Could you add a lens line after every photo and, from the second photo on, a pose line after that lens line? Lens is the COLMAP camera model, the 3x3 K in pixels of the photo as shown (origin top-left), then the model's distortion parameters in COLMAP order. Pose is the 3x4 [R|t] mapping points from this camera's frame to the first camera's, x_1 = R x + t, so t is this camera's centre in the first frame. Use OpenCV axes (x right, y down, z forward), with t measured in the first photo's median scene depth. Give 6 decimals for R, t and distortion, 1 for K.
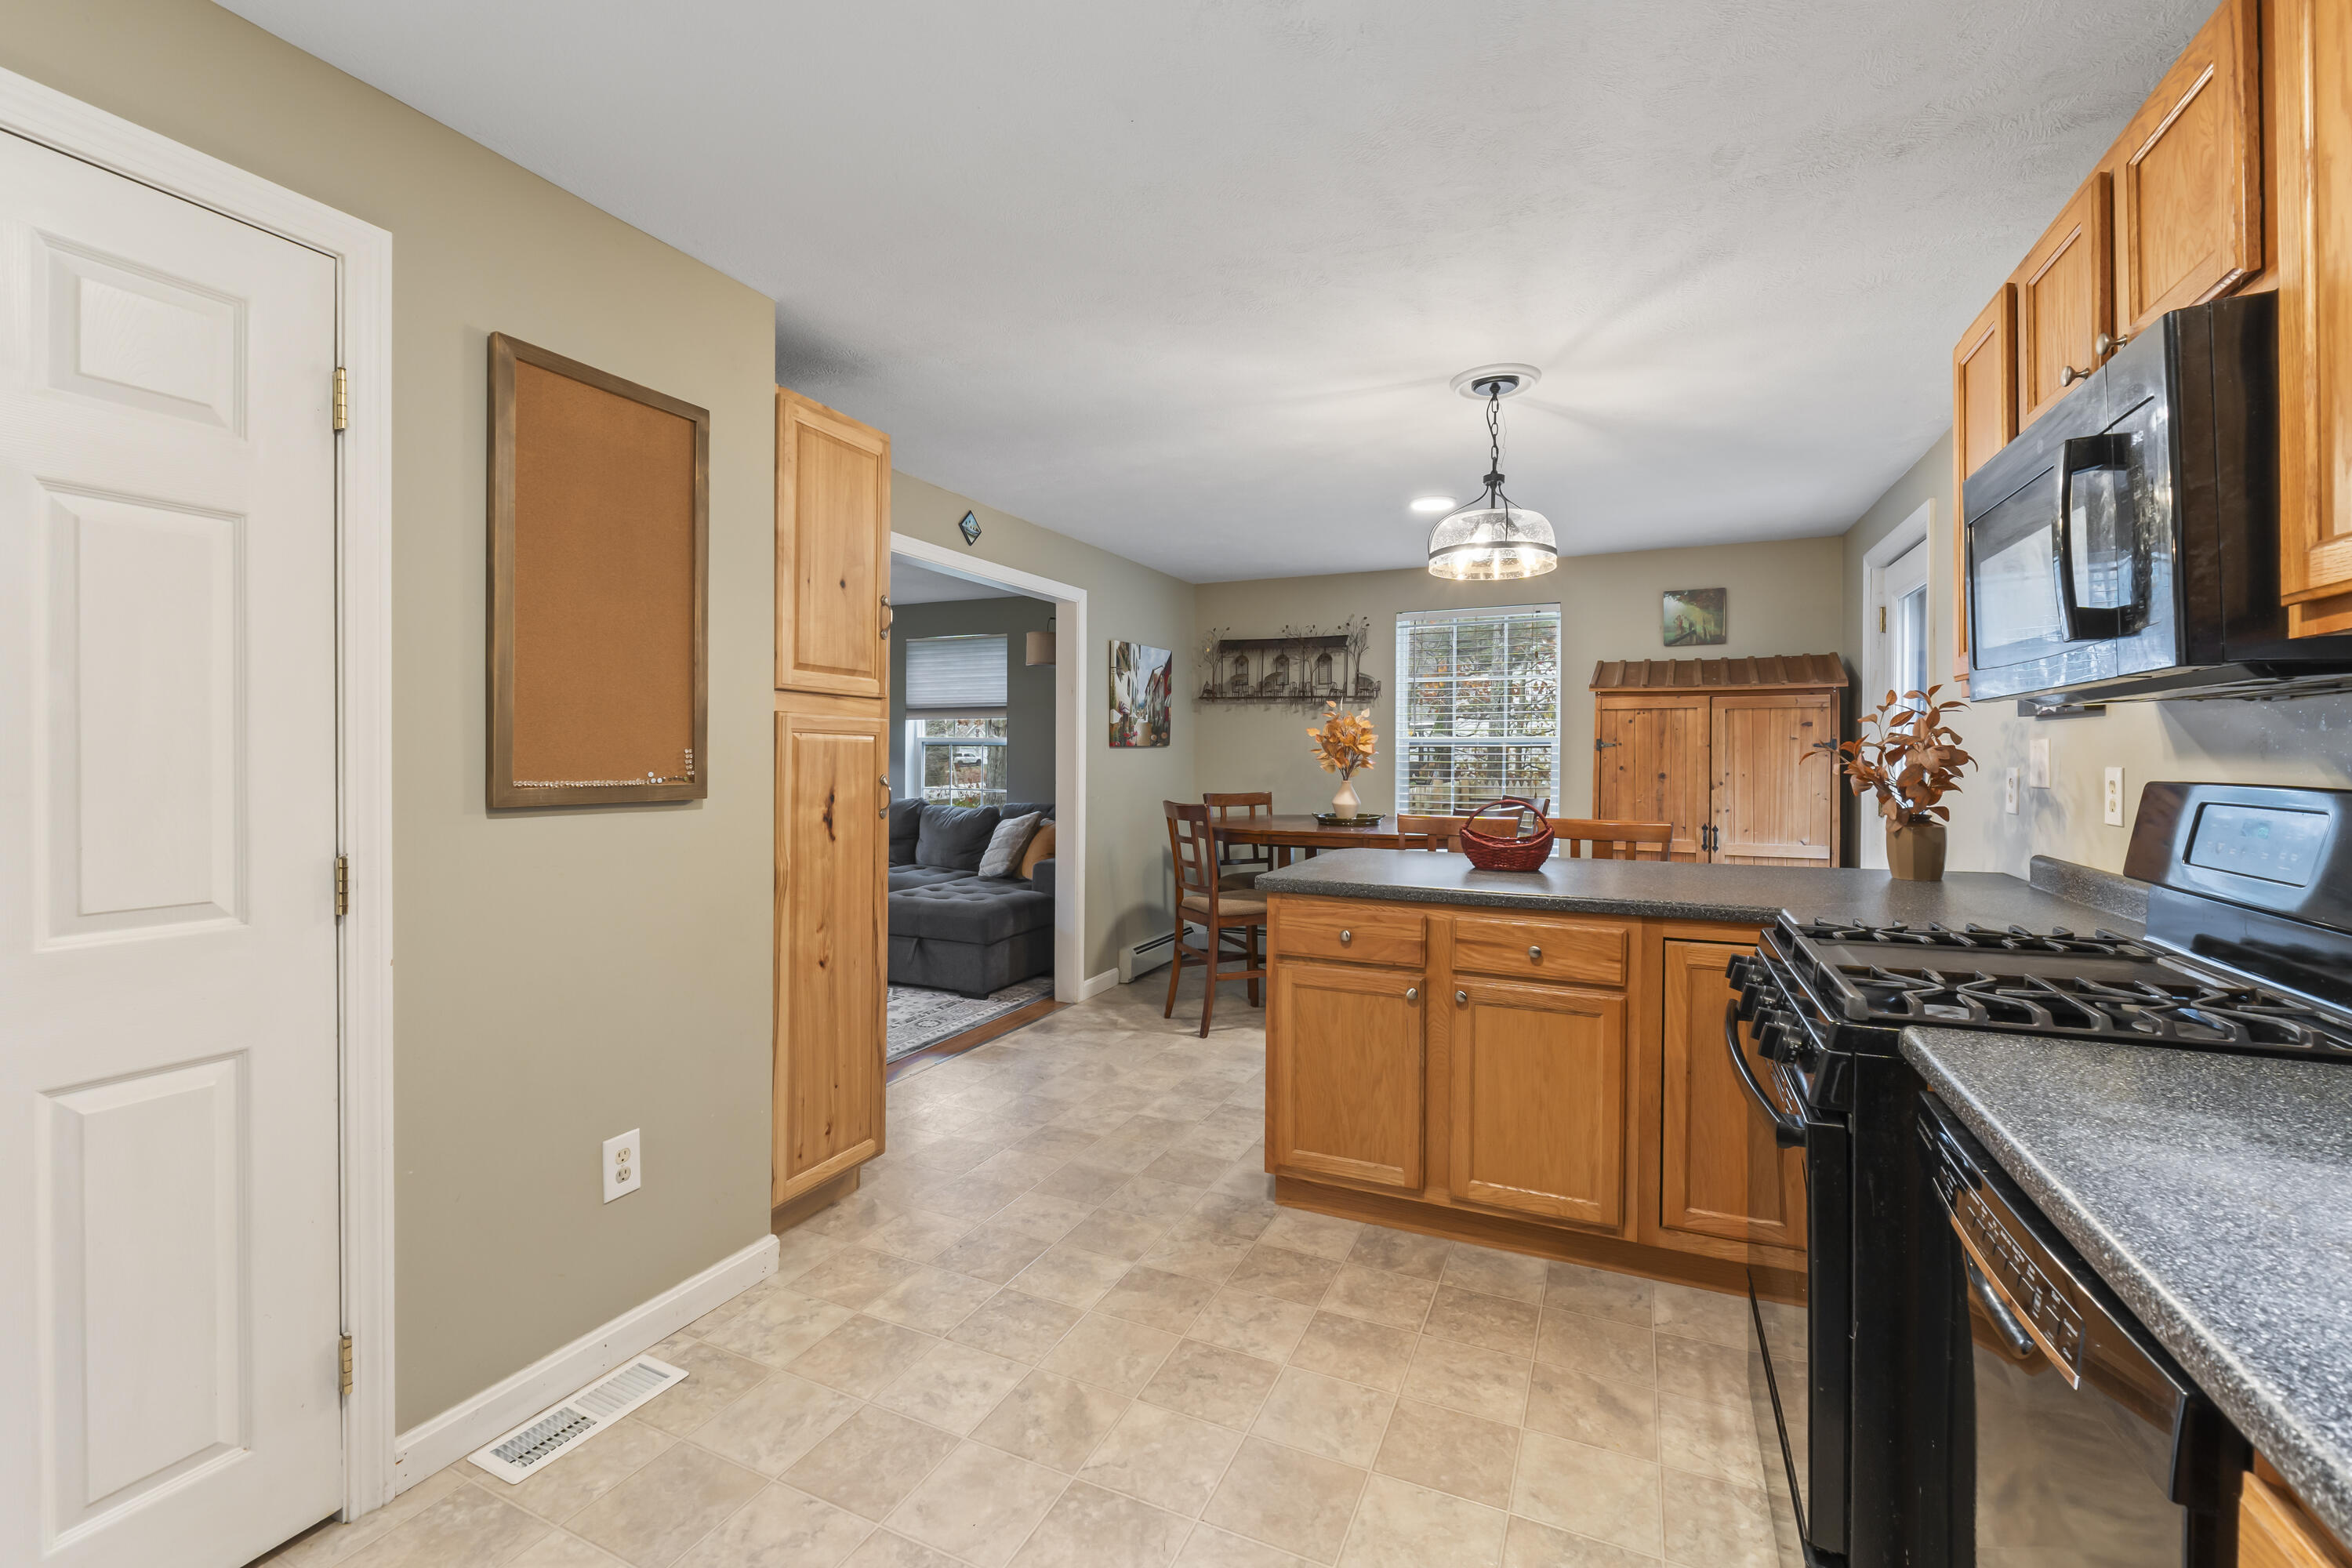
lens RADIAL K [[980.7, 0, 1173.6], [0, 980.7, 762.7], [0, 0, 1]] dist [-0.010823, 0.000568]
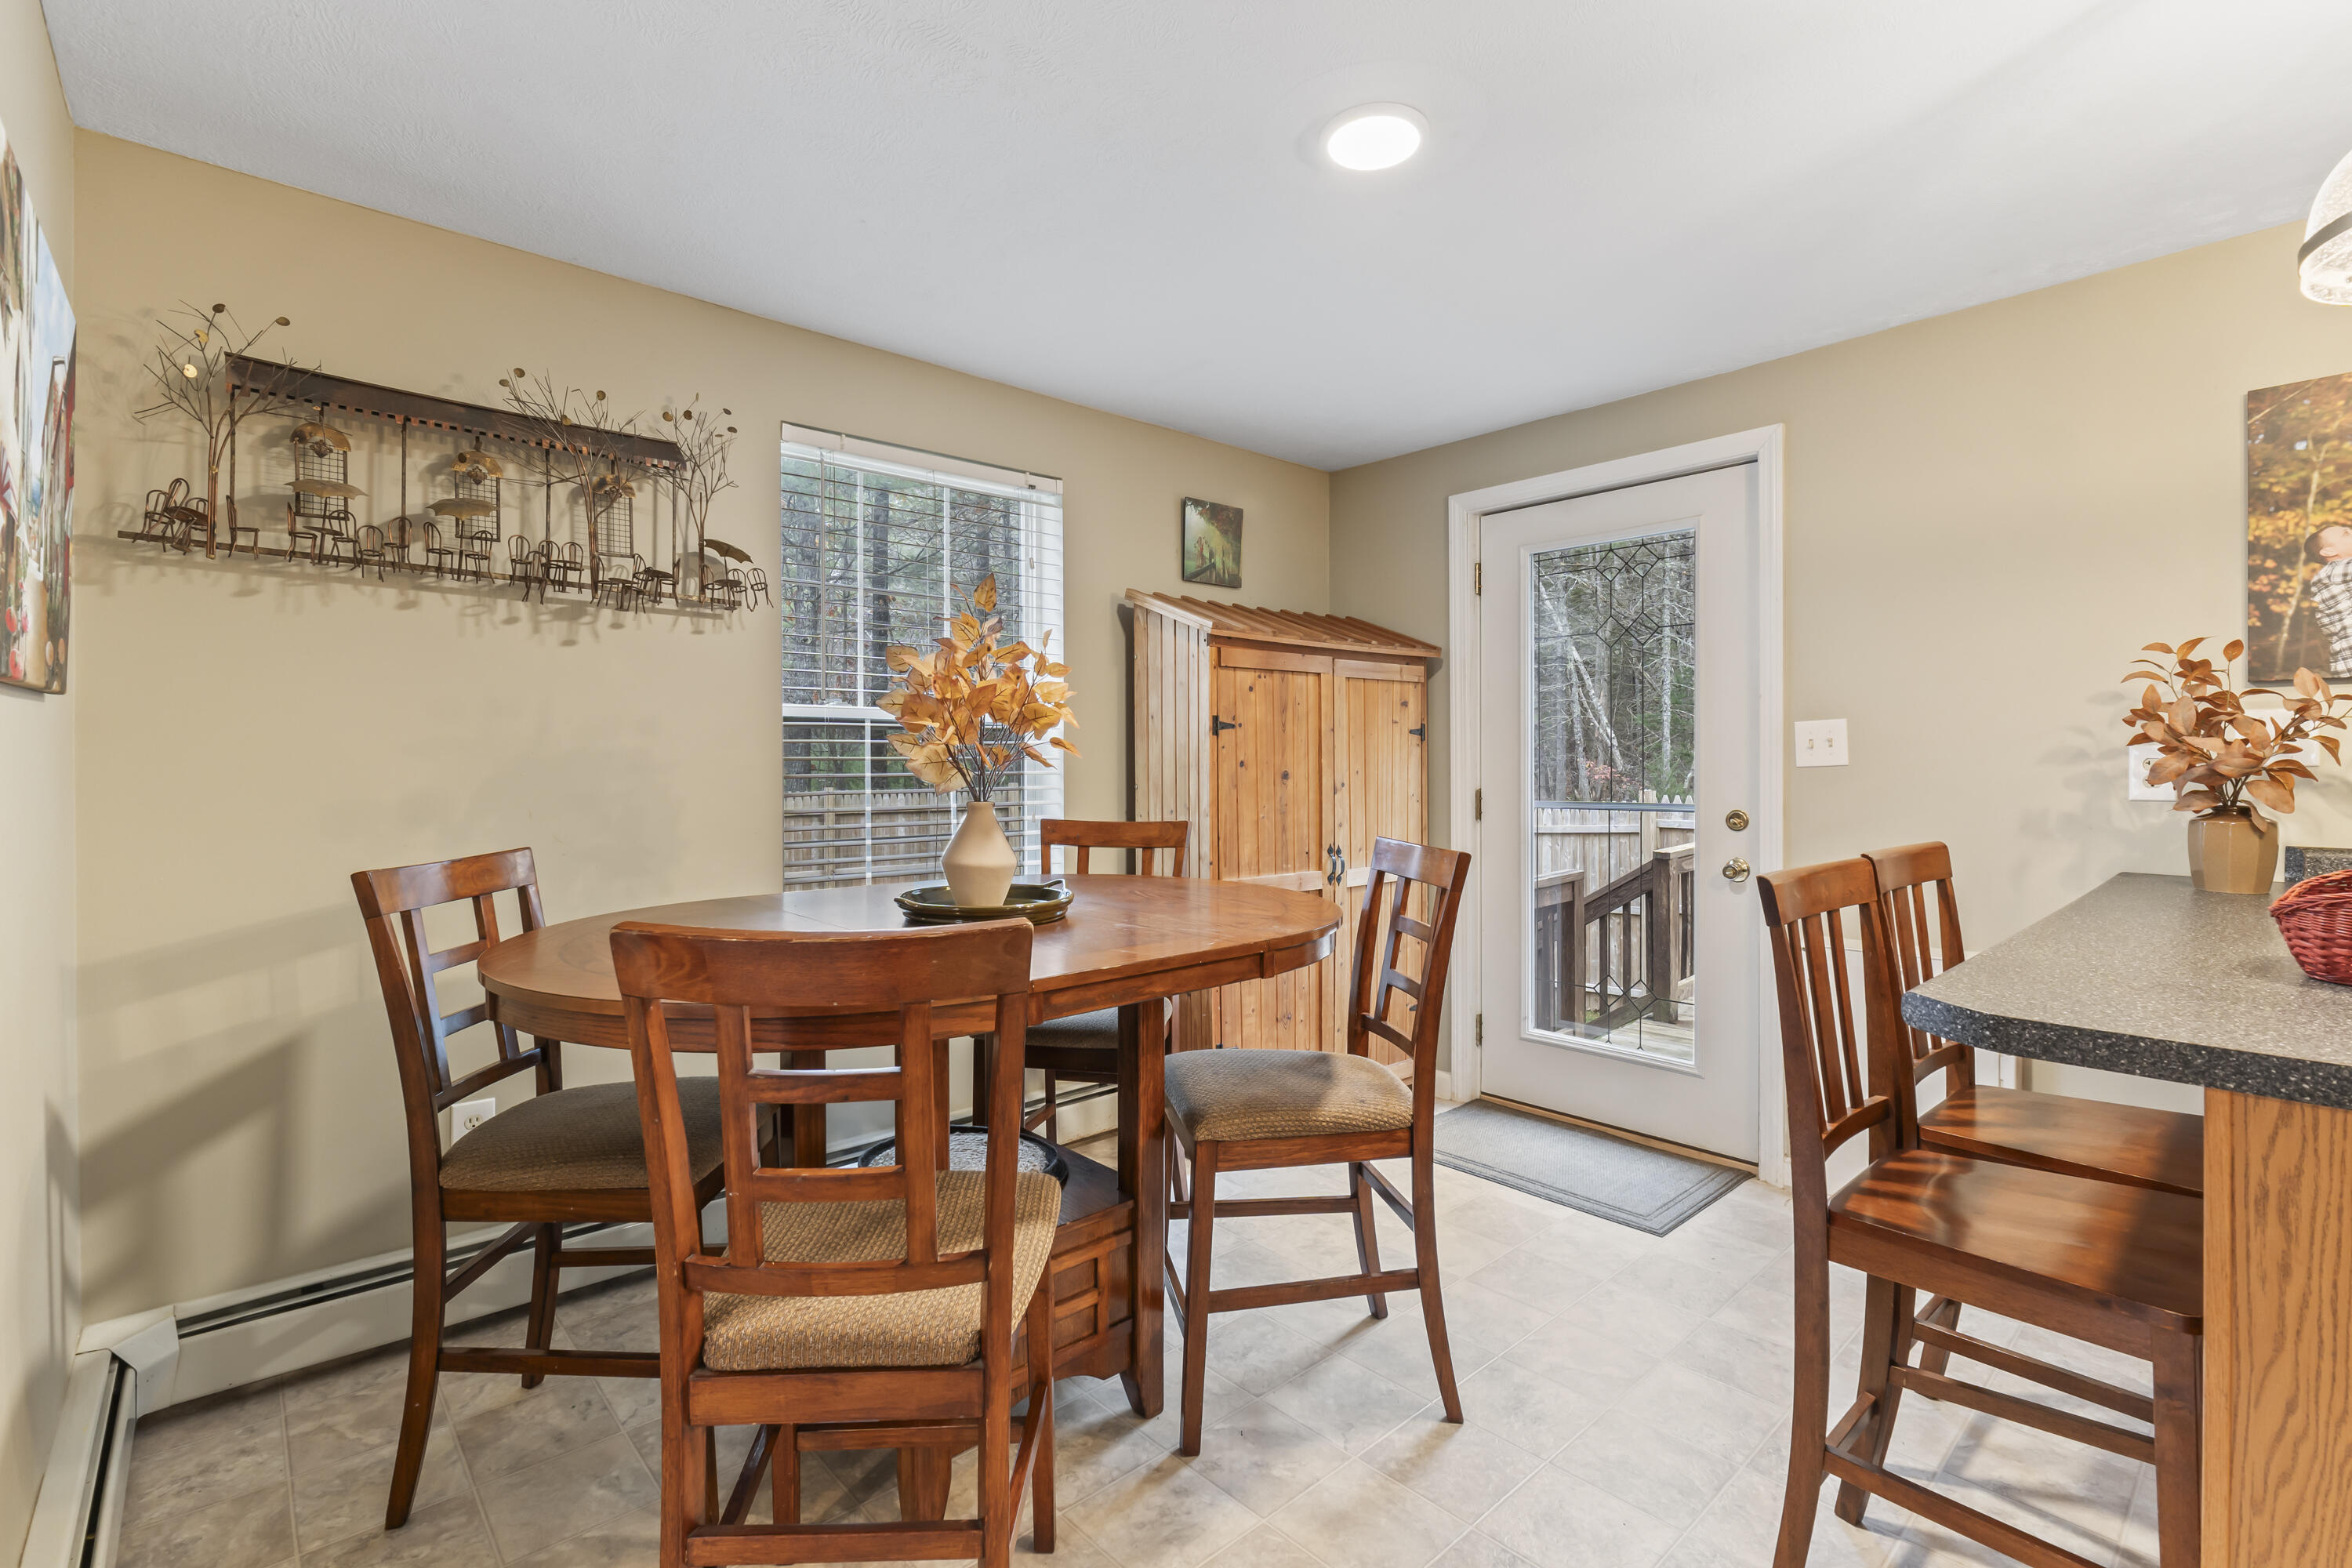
lens RADIAL K [[1053.9, 0, 1175.9], [0, 1053.9, 766.7], [0, 0, 1]] dist [-0.002247, 0.000272]
pose [[0.422652, -0.005975, 0.906272, -0.305977], [0.007677, 0.999966, 0.003013, 0.010297], [-0.906259, 0.005685, 0.422684, 1.460670]]
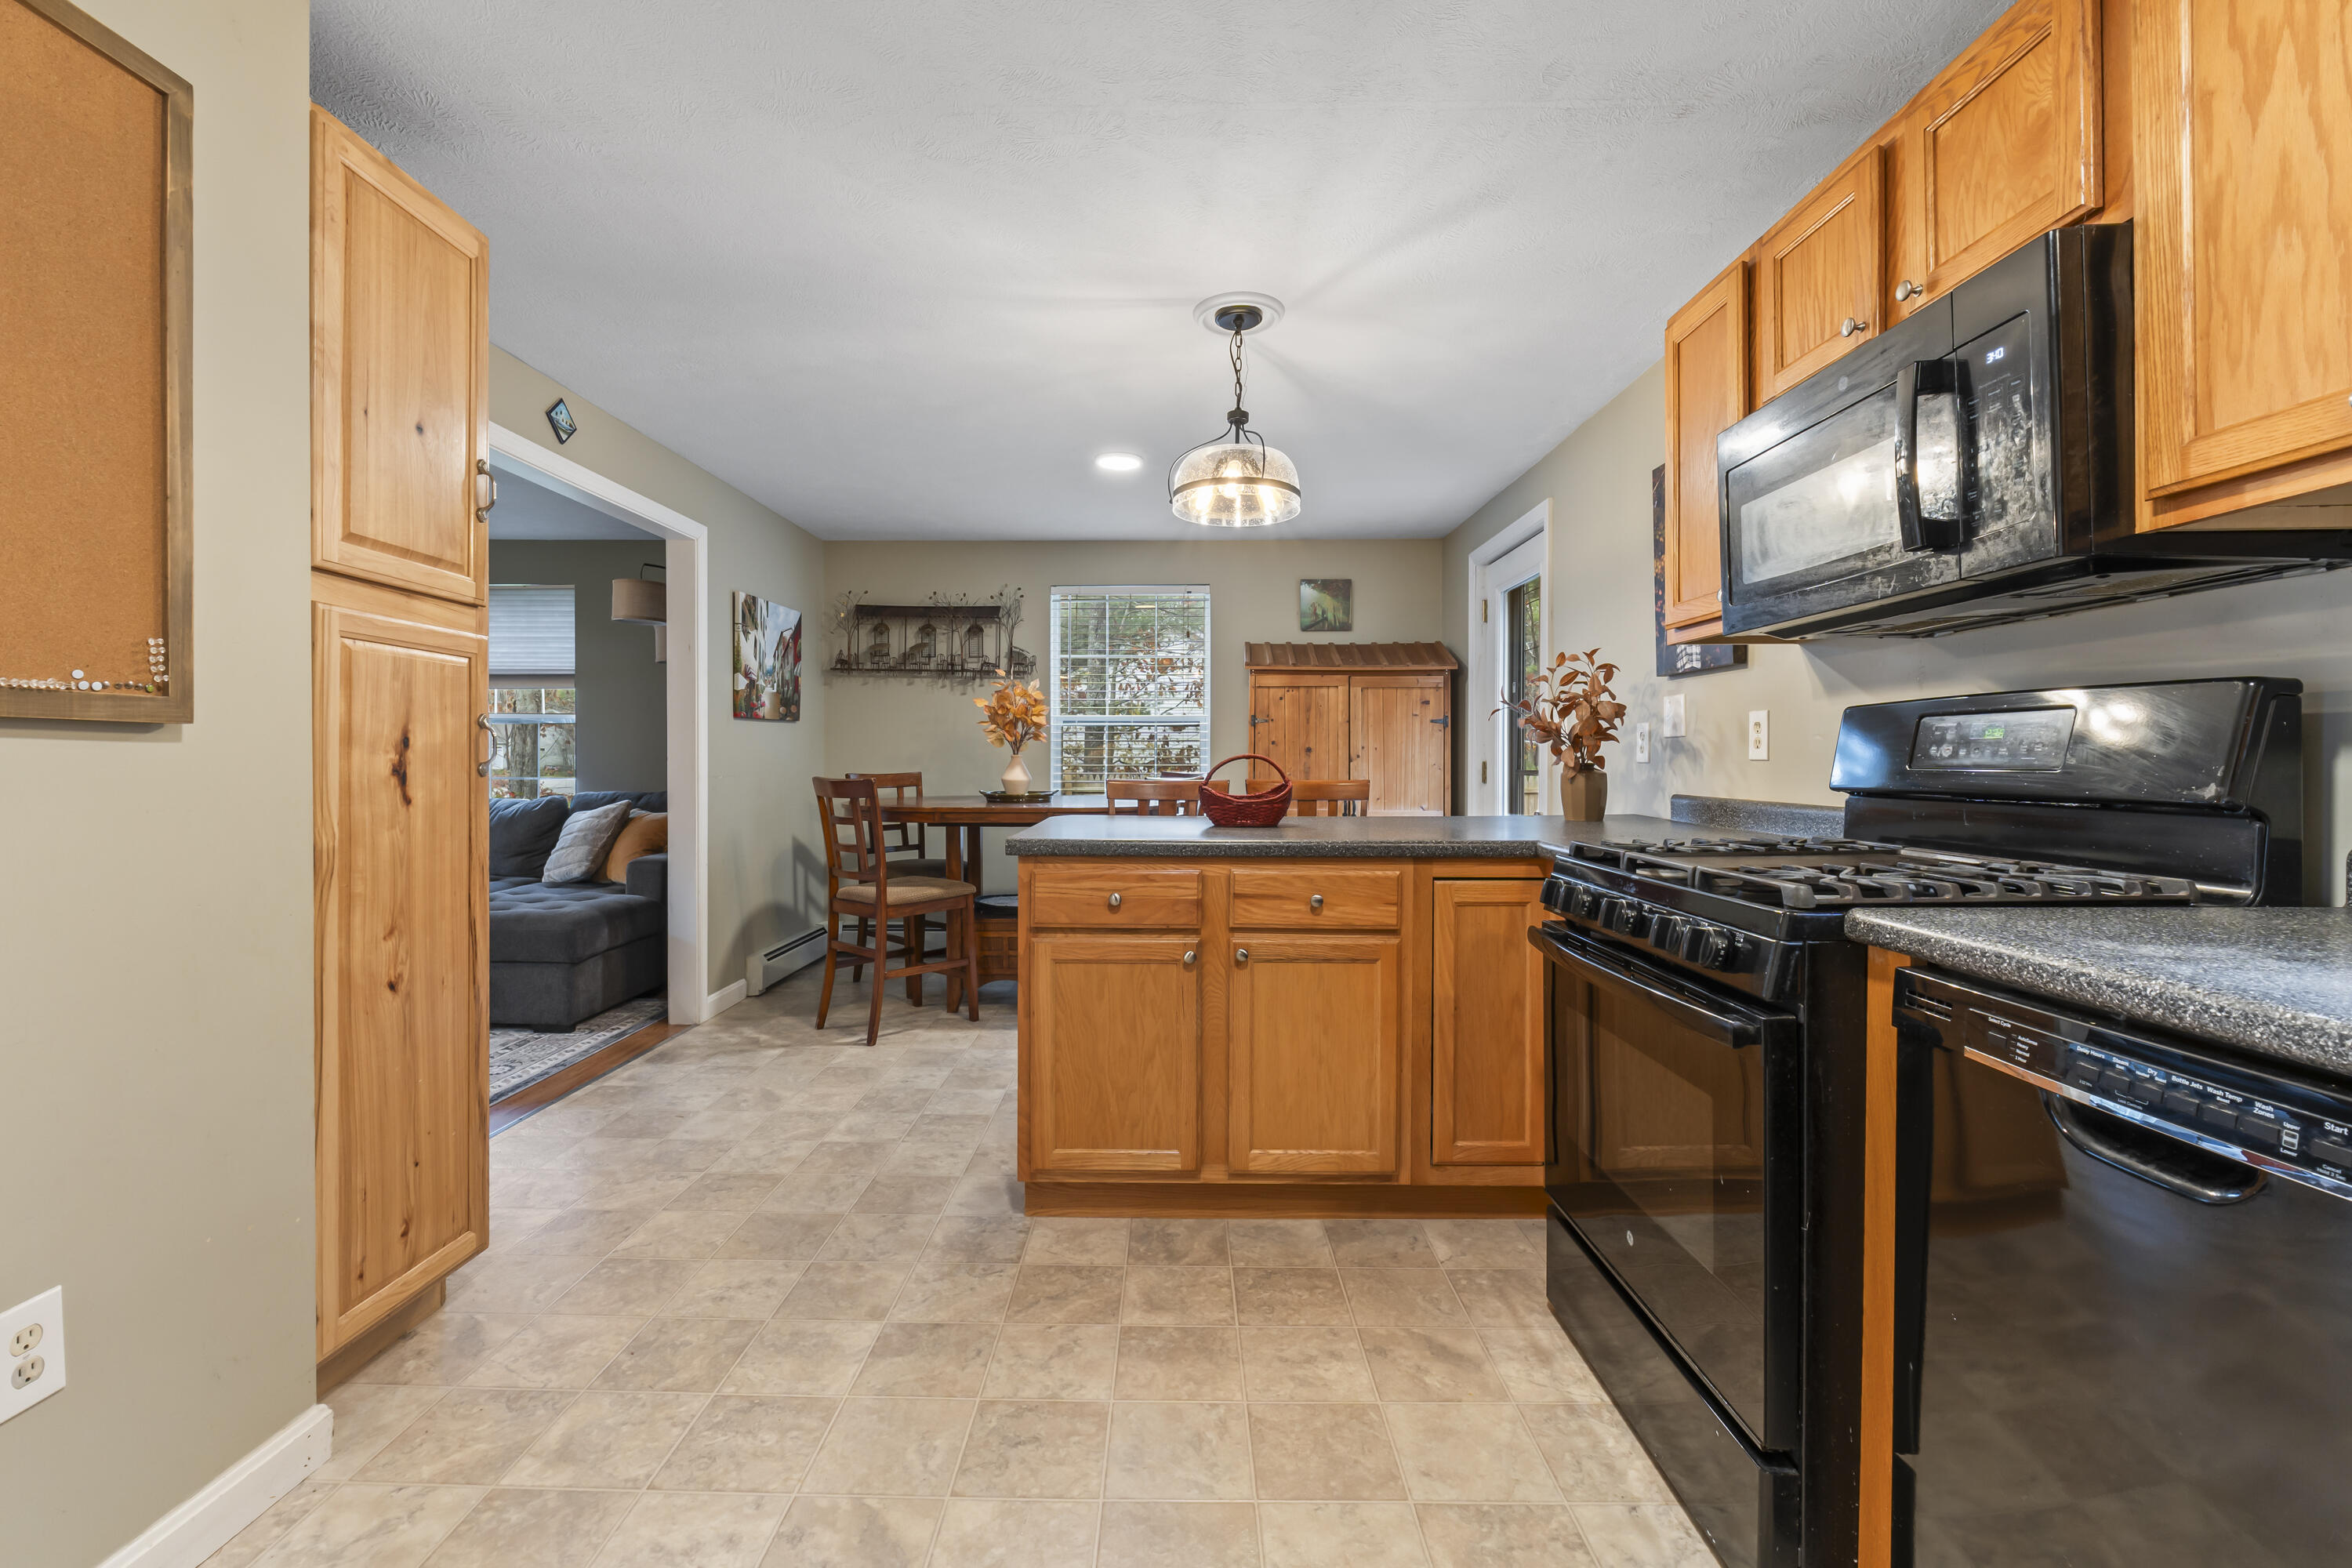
lens RADIAL K [[980.7, 0, 1161.9], [0, 980.7, 773.0], [0, 0, 1]] dist [-0.010823, 0.000568]
pose [[0.915627, -0.008043, 0.401947, -0.140031], [0.005200, 0.999953, 0.008165, 0.055111], [-0.401994, -0.005386, 0.915626, 0.170048]]
